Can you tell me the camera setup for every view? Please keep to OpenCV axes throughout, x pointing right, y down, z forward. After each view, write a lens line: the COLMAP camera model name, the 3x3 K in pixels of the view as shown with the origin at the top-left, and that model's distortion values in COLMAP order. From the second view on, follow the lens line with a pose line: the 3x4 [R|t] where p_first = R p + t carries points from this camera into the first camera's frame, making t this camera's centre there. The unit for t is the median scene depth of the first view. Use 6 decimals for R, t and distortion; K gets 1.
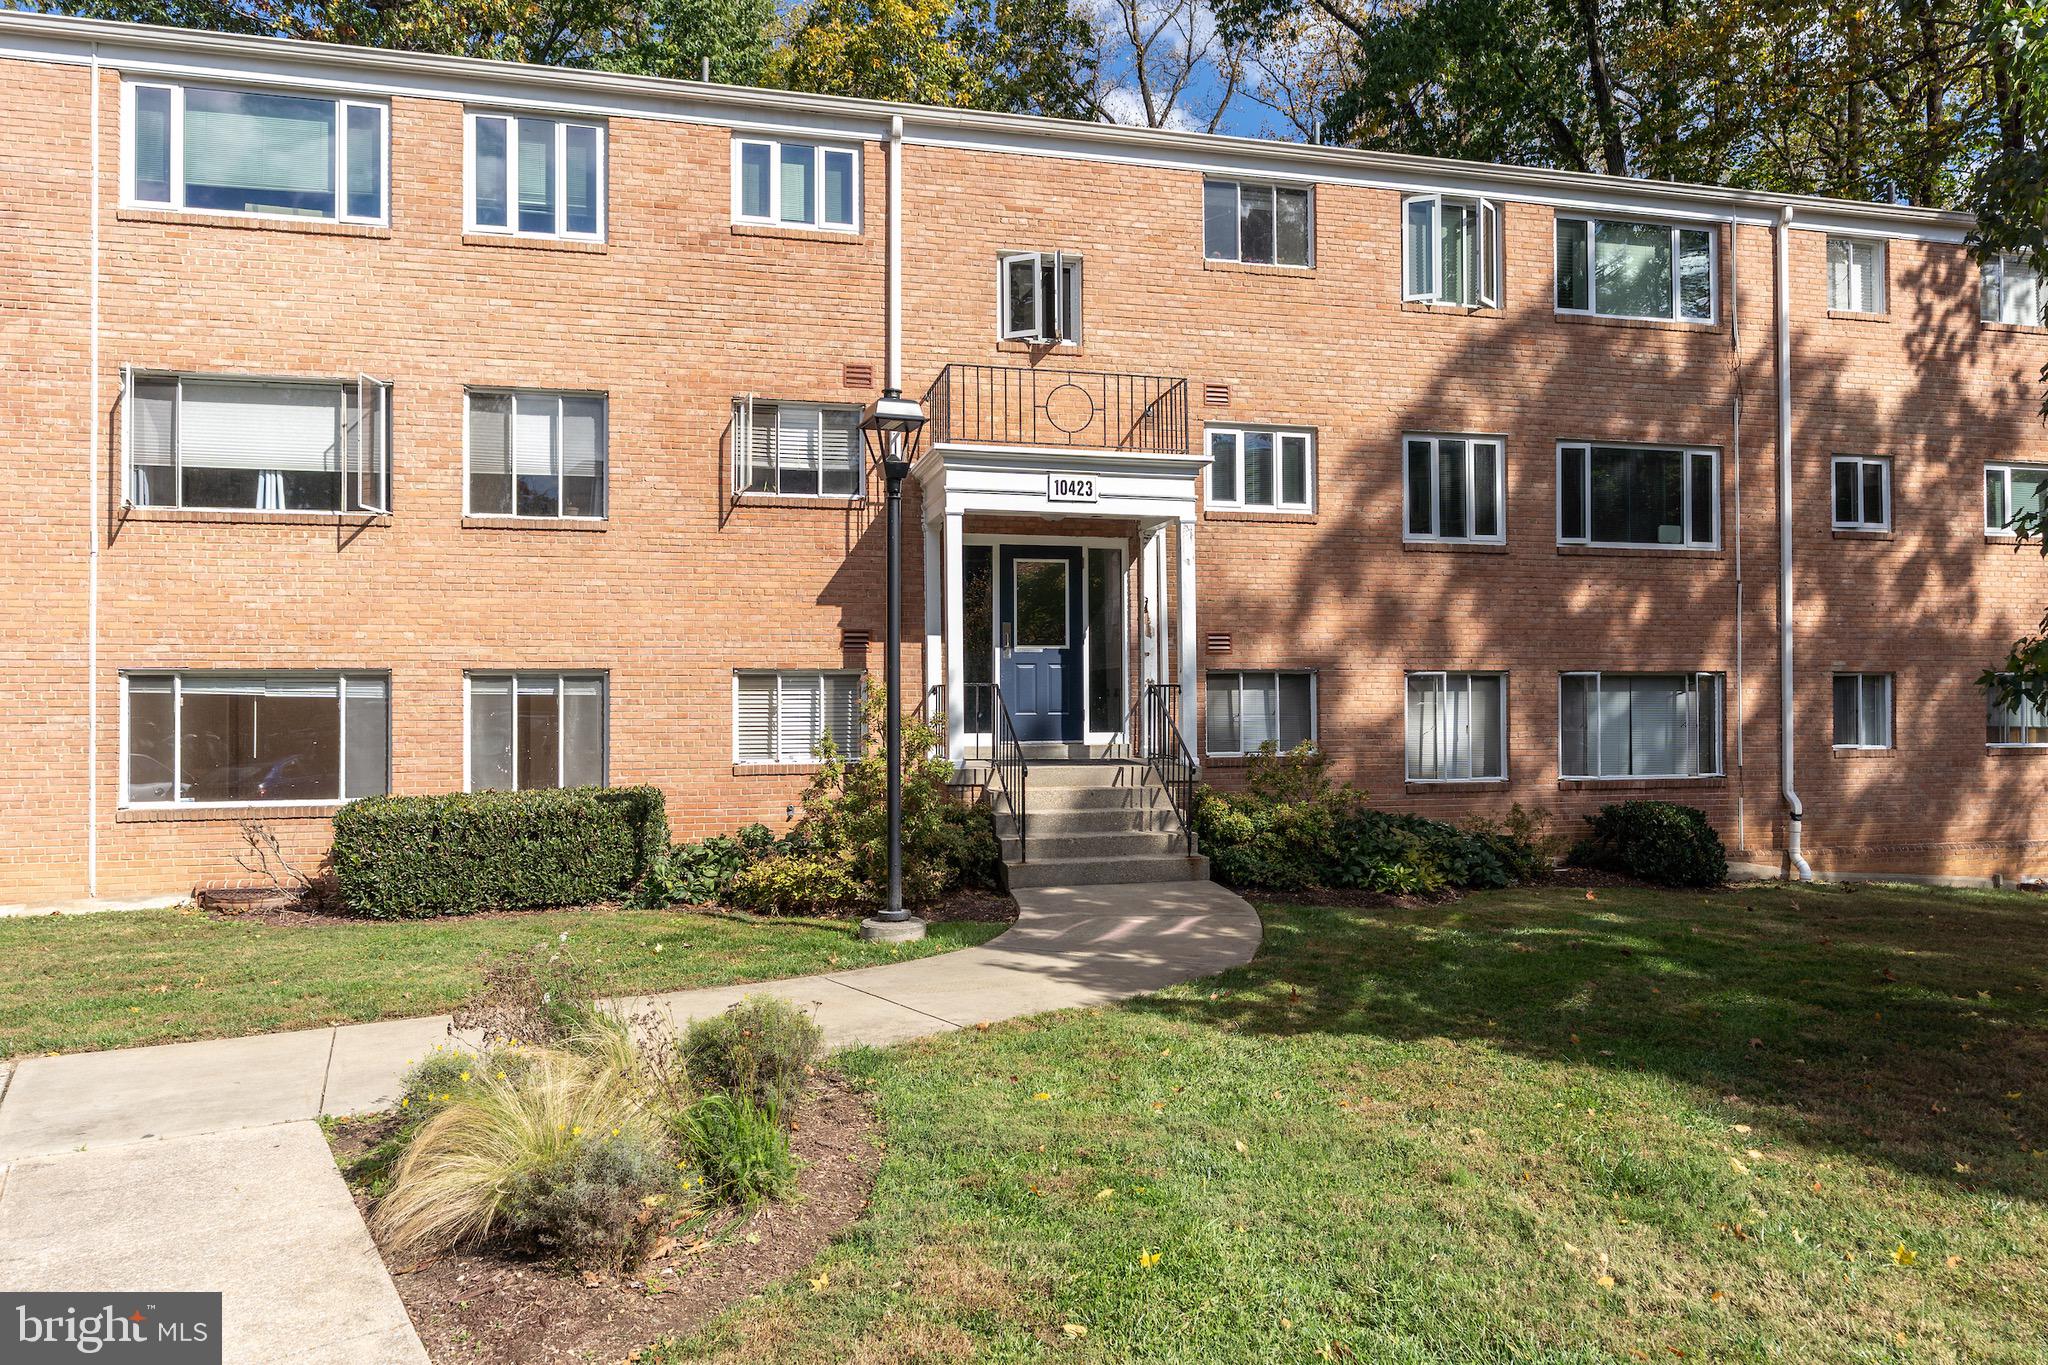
lens RADIAL K [[1315.1, 0, 1024.0], [0, 1315.1, 682.5], [0, 0, 1]] dist [0.000032, 0.002137]
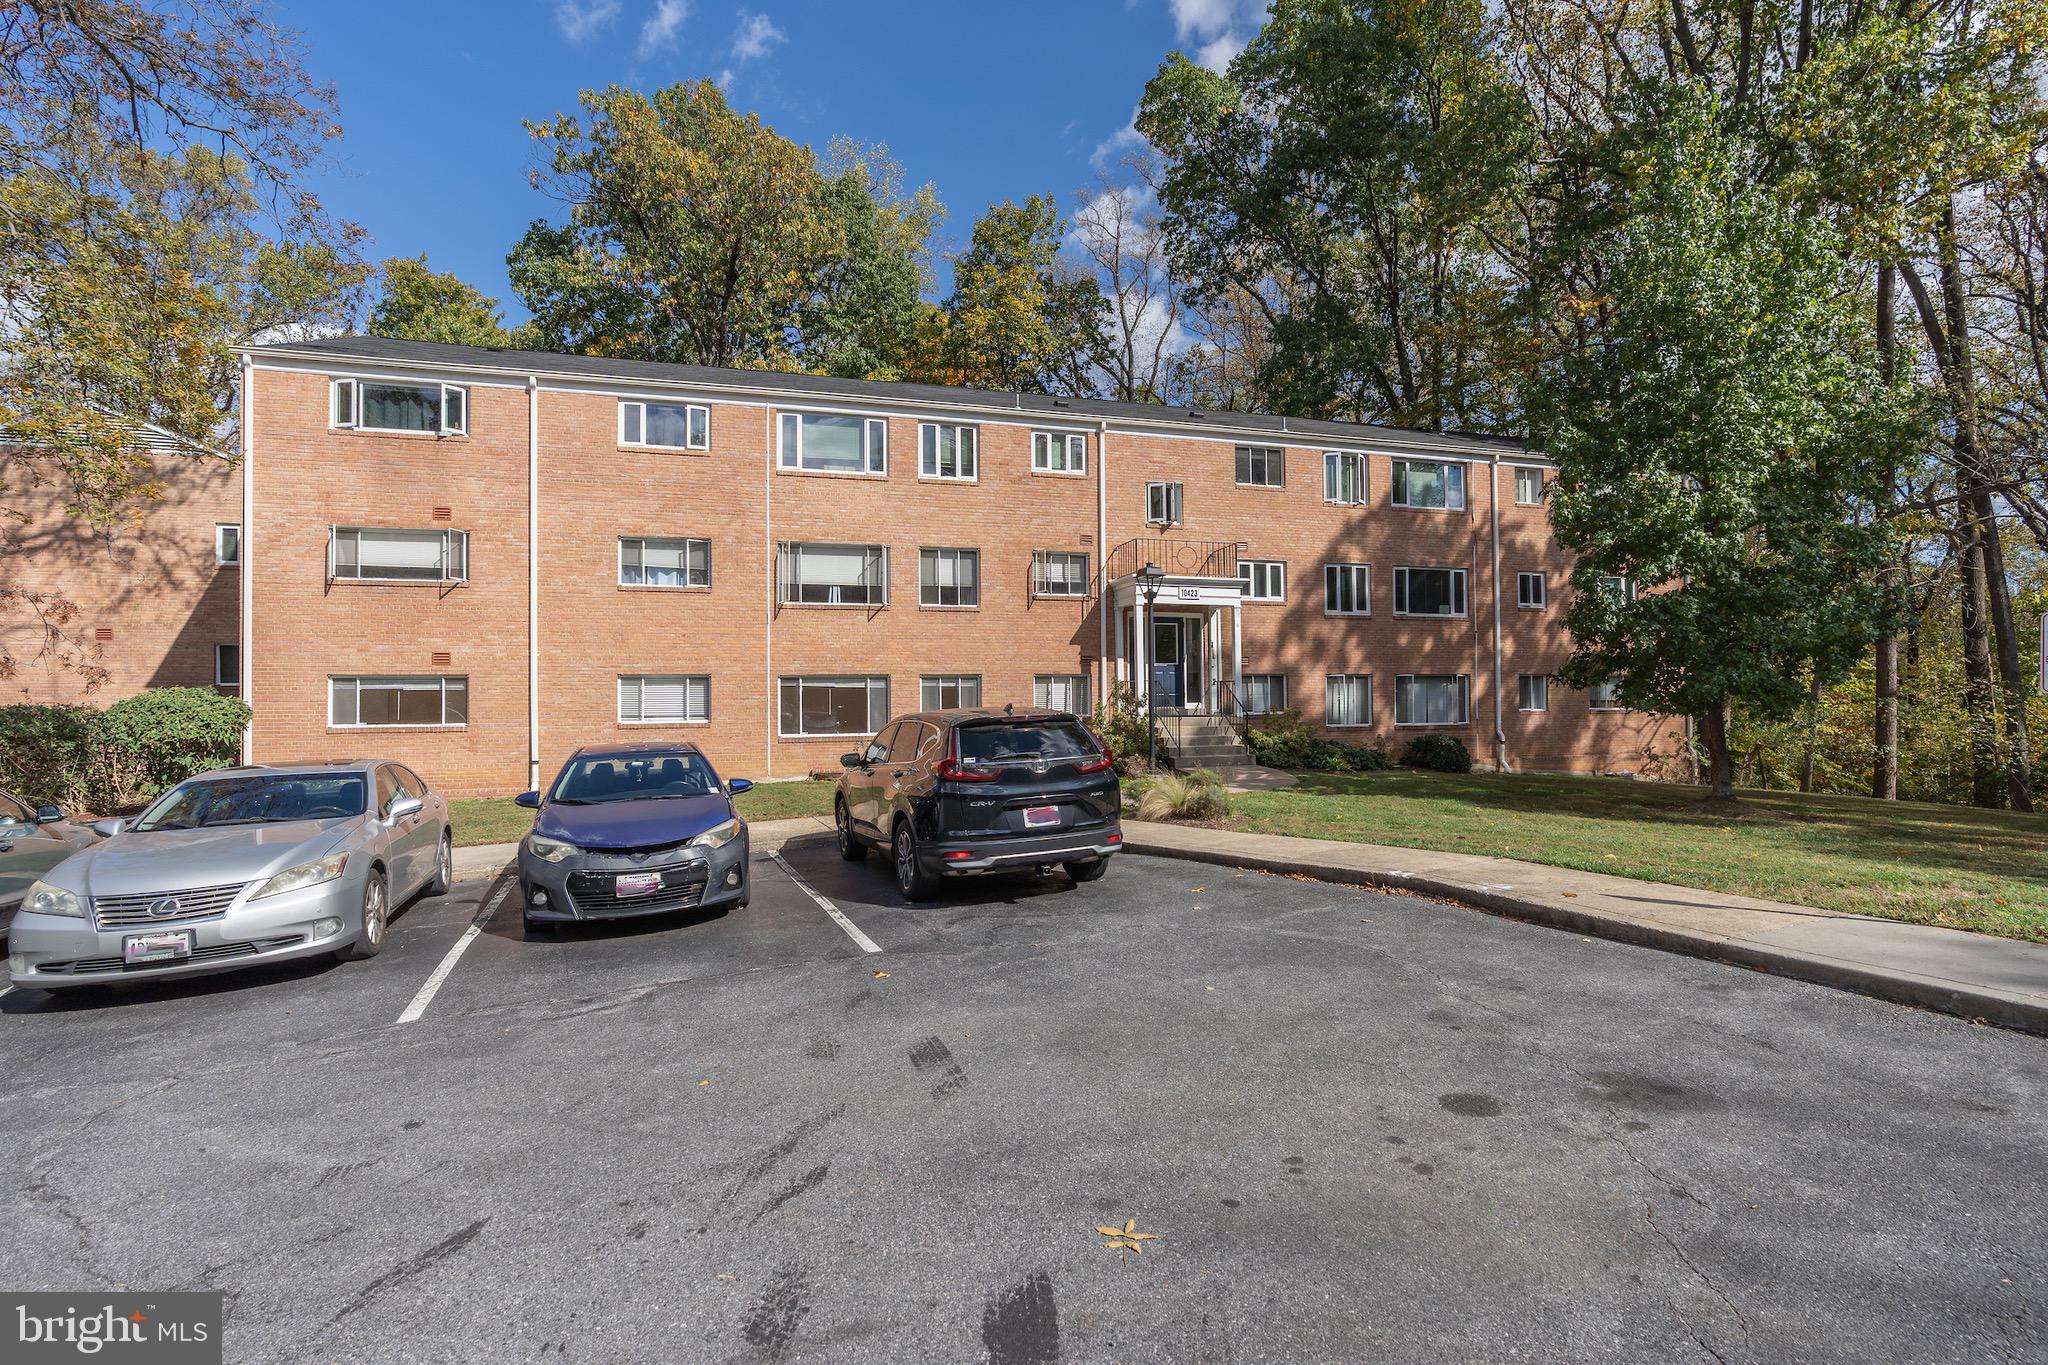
lens RADIAL K [[952.7, 0, 1008.7], [0, 952.7, 682.8], [0, 0, 1]] dist [-0.003860, 0.000237]
pose [[0.998552, -0.003430, 0.053677, -0.326776], [0.003515, 0.999993, -0.001480, 0.006261], [-0.053671, 0.001666, 0.998557, -0.552311]]
